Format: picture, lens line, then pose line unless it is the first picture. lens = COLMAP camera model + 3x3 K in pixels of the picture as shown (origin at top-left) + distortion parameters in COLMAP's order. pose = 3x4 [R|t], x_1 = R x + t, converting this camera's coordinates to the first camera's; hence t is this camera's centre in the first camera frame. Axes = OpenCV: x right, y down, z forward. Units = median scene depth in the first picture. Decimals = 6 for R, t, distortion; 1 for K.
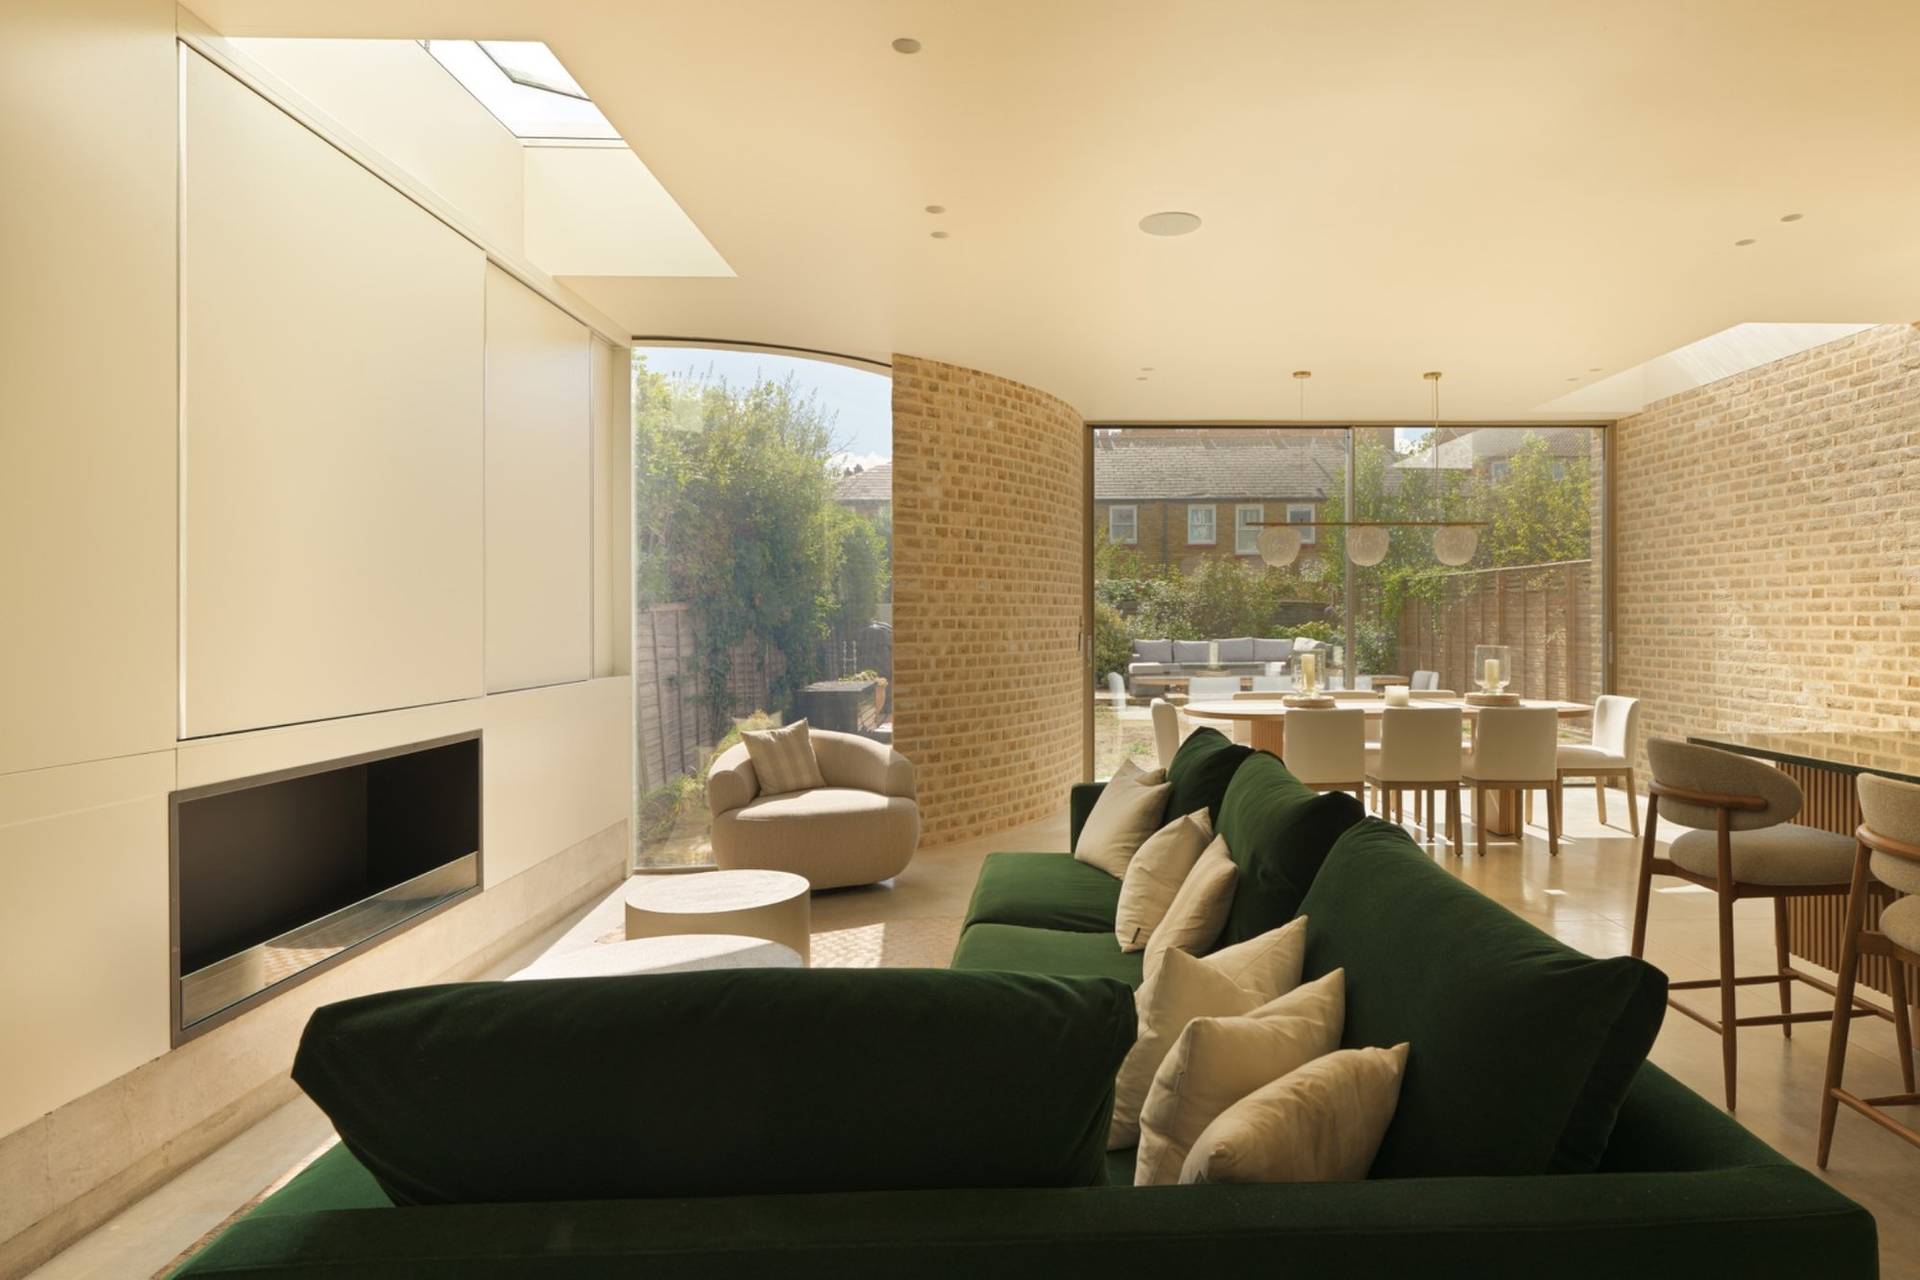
lens RADIAL K [[1108.3, 0, 1005.5], [0, 1108.3, 642.9], [0, 0, 1]] dist [0.002276, 0.000367]
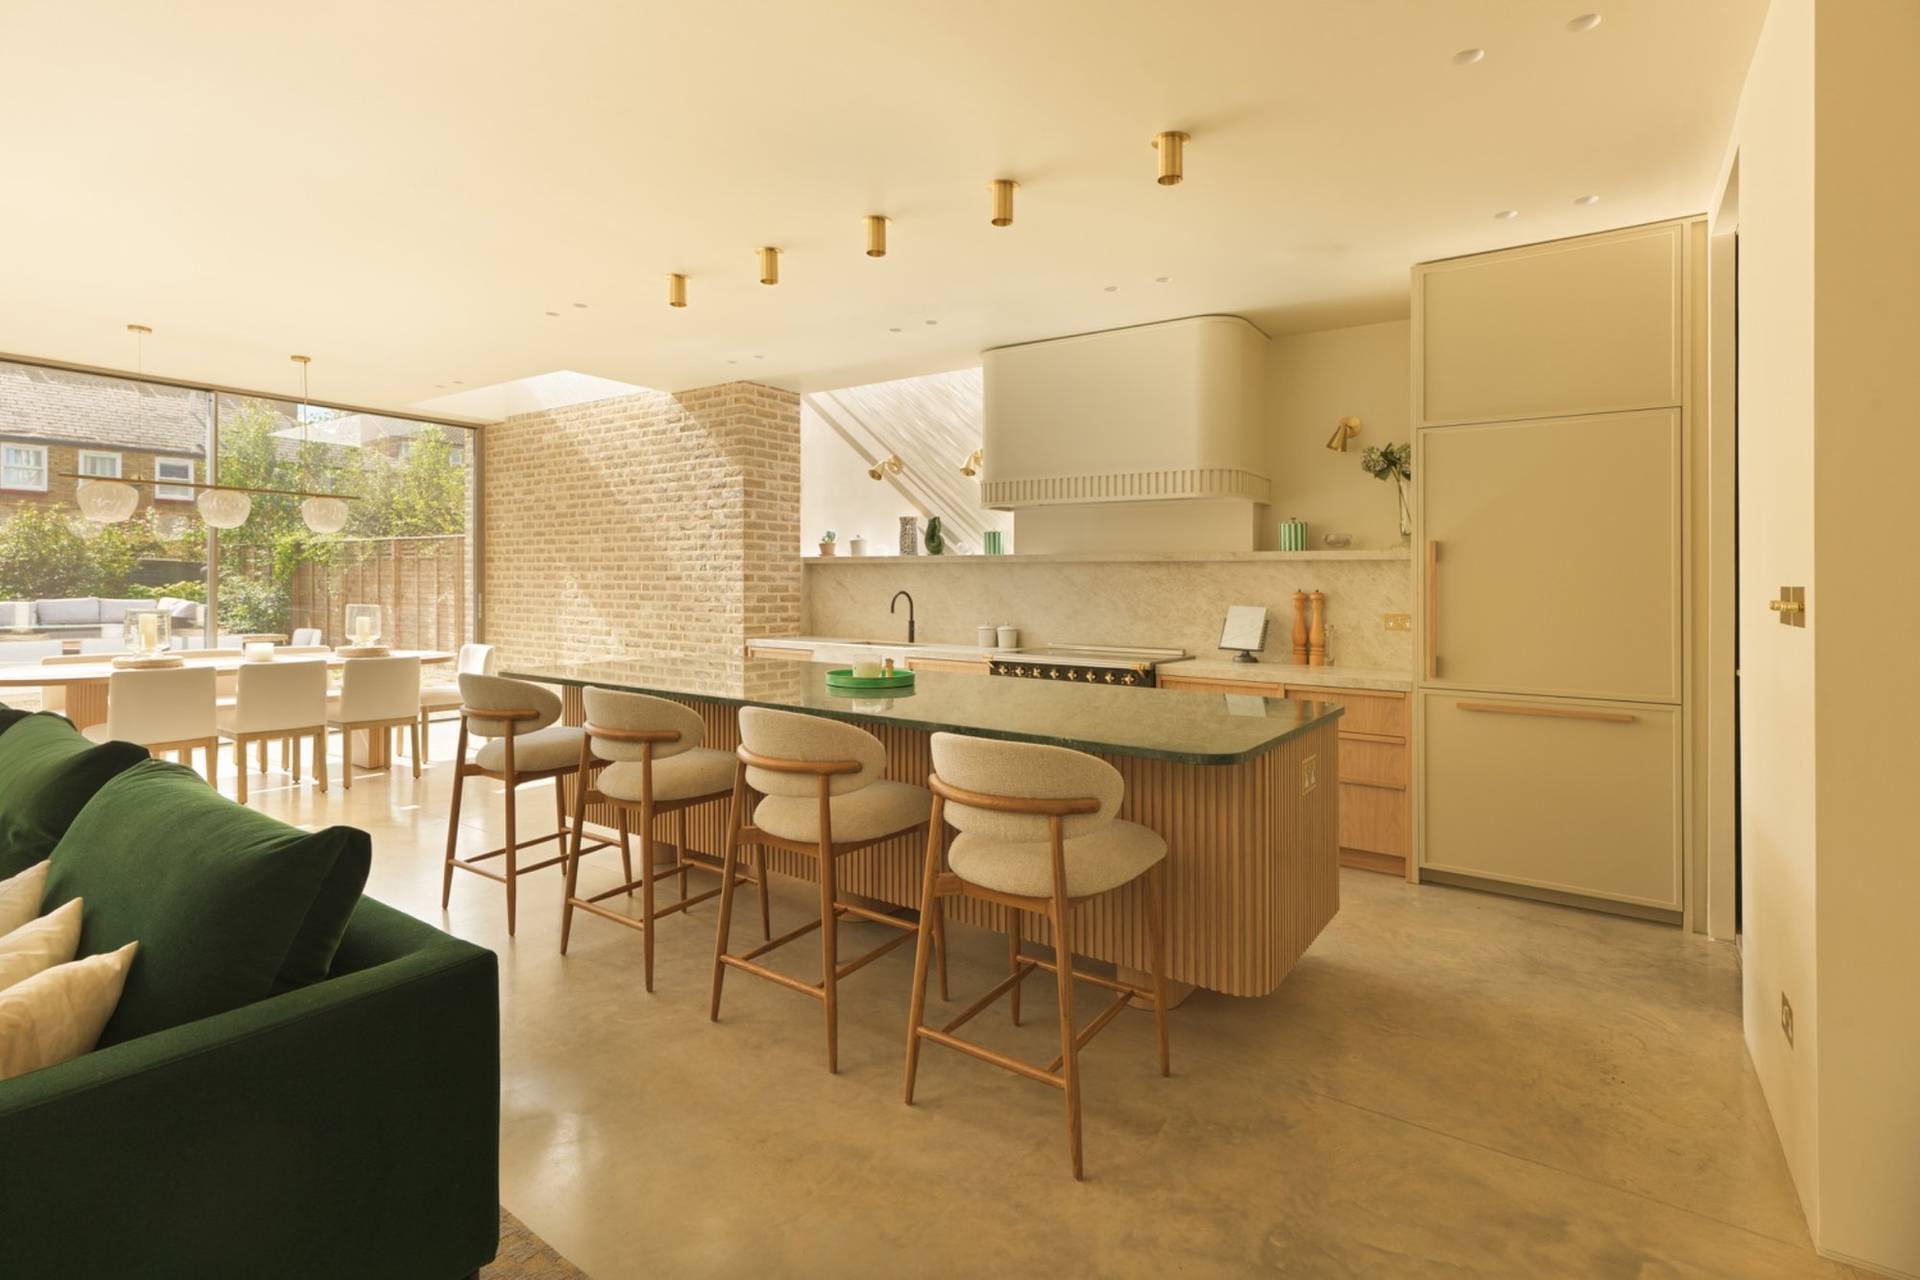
lens RADIAL K [[907.8, 0, 955.2], [0, 907.8, 595.7], [0, 0, 1]] dist [0.000134, 0.000320]
pose [[0.564353, 0.003937, 0.825525, 0.004941], [0.002437, 0.999976, -0.006435, 0.000318], [-0.825530, 0.005643, 0.564330, -0.021824]]
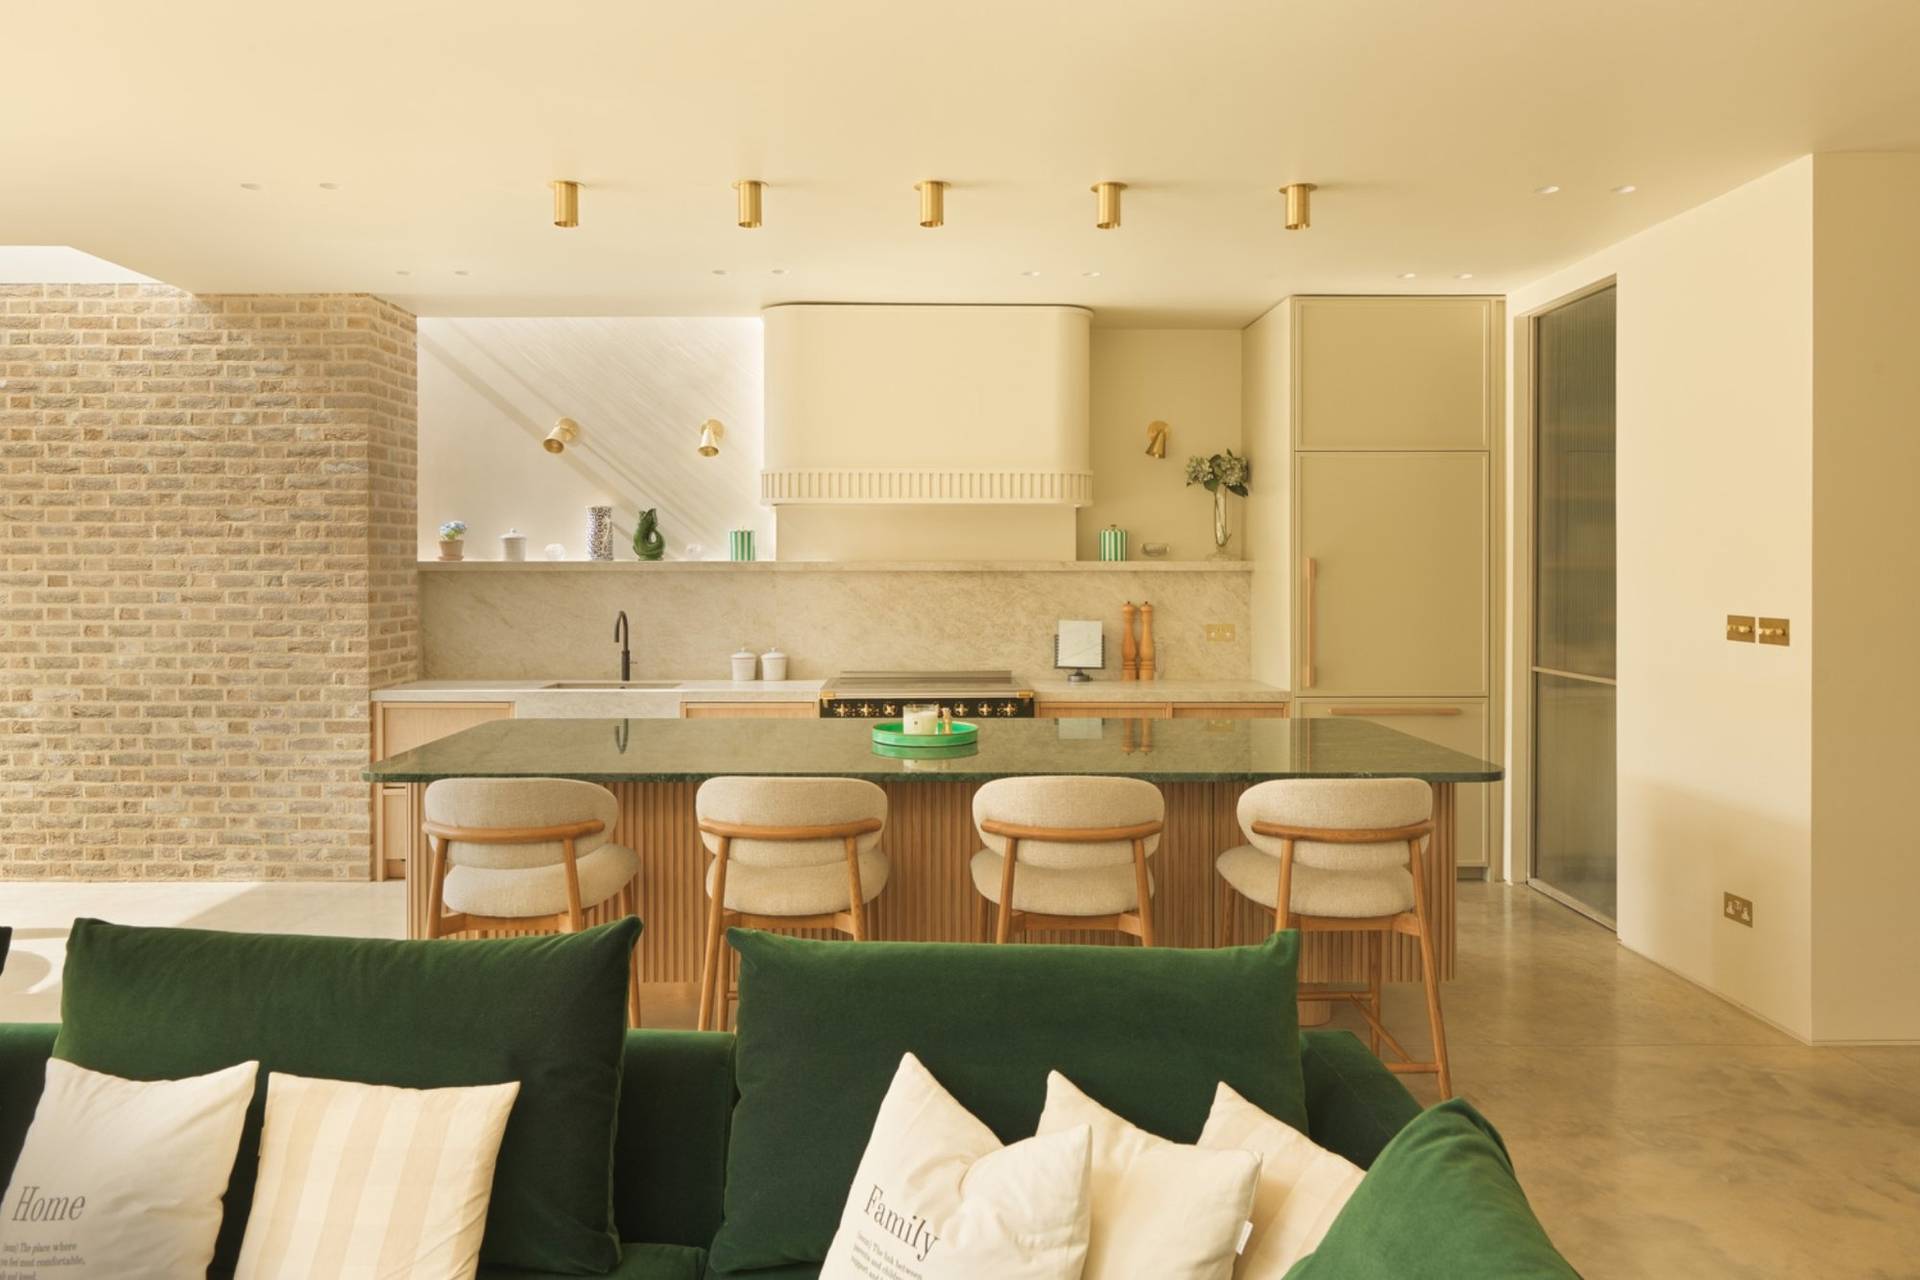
lens RADIAL K [[1327.5, 0, 822.9], [0, 1327.5, 582.7], [0, 0, 1]] dist [-0.000265, -0.000675]
pose [[-0.016306, -0.010187, 0.999815, -0.252786], [0.021231, 0.999719, 0.010533, -0.039326], [-0.999642, 0.021398, -0.016085, 0.418467]]
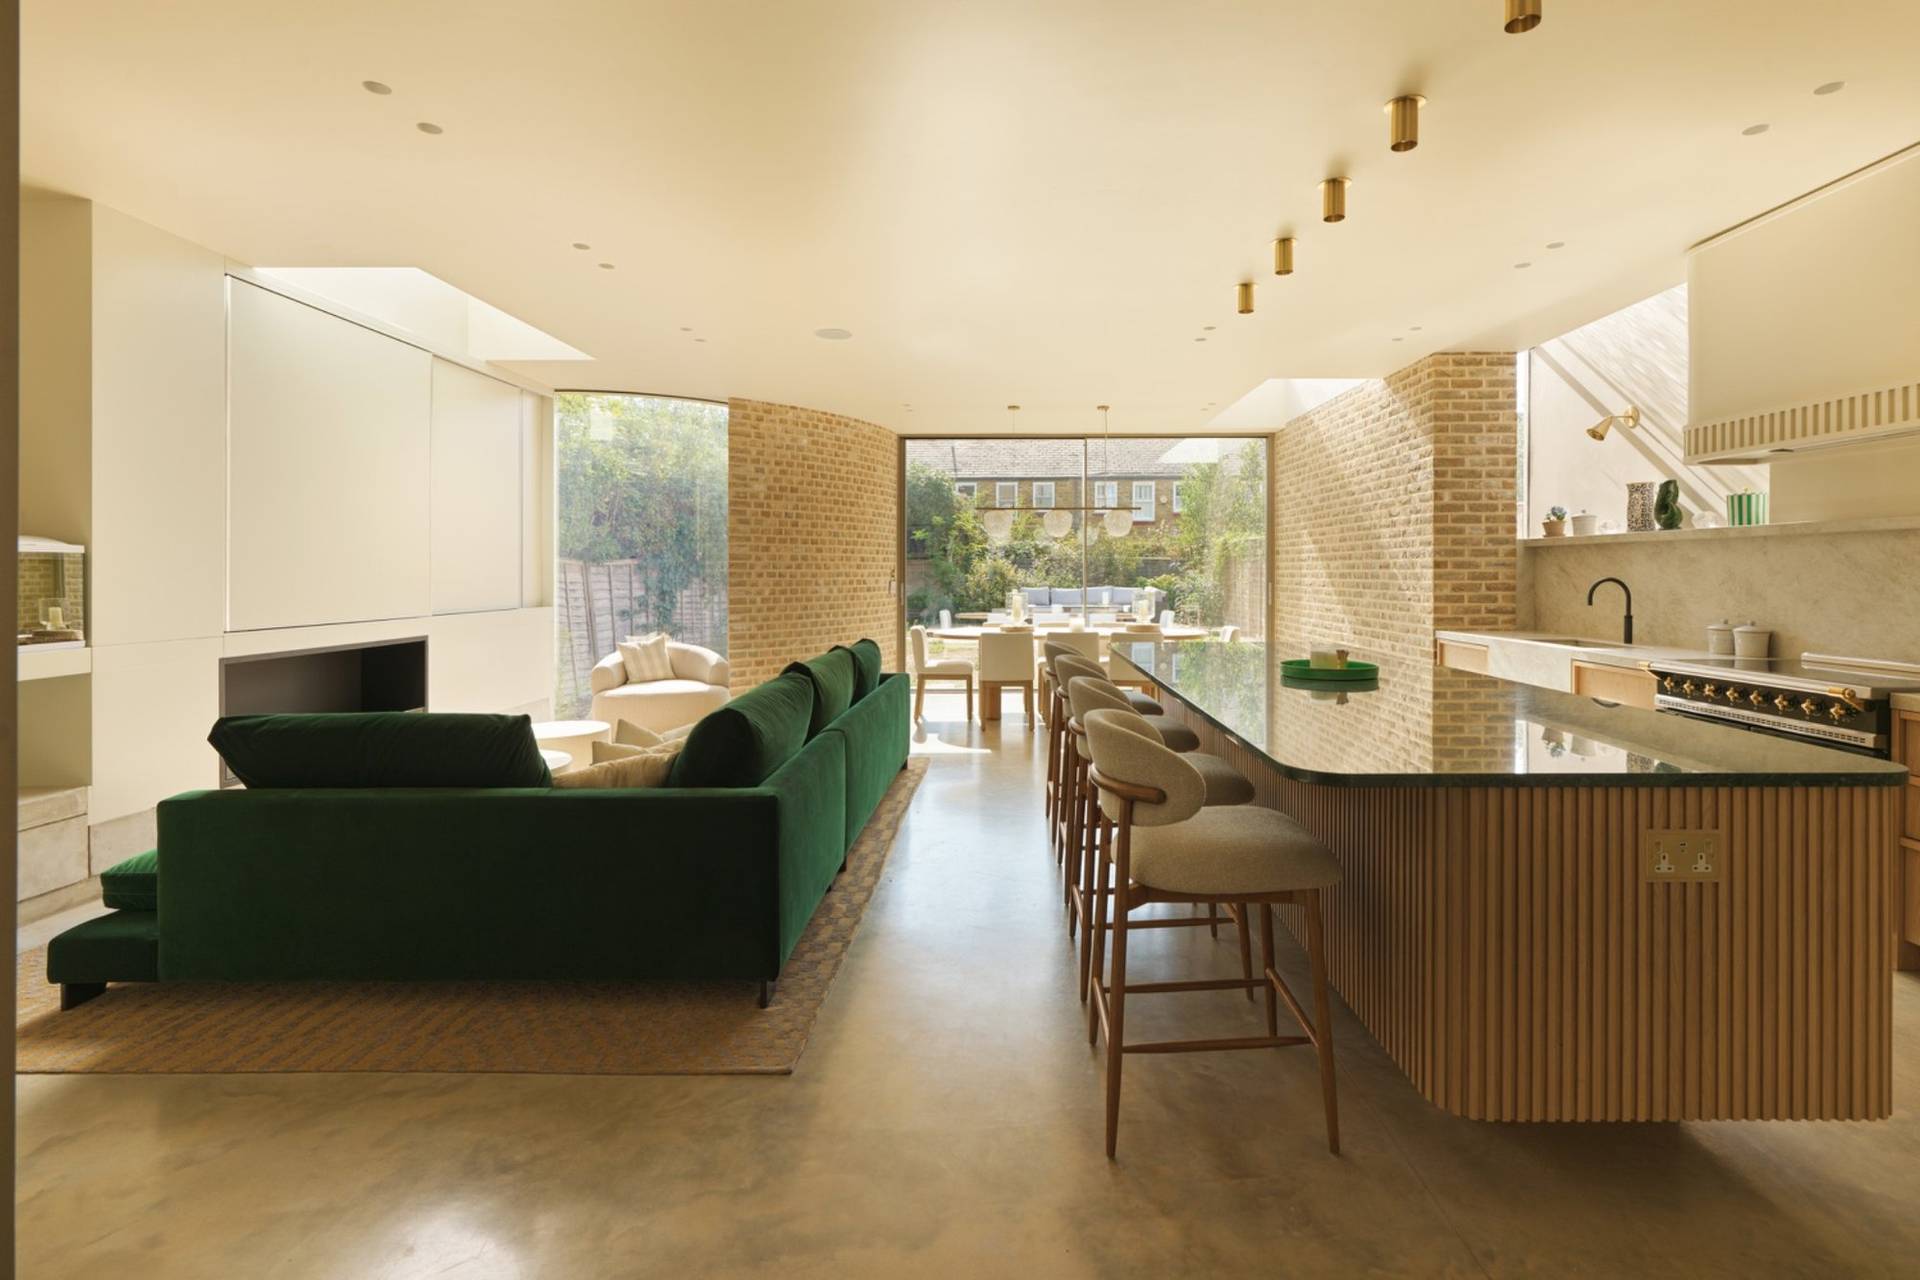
lens RADIAL K [[907.8, 0, 955.2], [0, 907.8, 595.7], [0, 0, 1]] dist [0.000134, 0.000320]
pose [[0.998920, 0.006157, -0.046047, 0.246903], [-0.005895, 0.999966, 0.005827, 0.002730], [0.046081, -0.005549, 0.998922, -0.217152]]
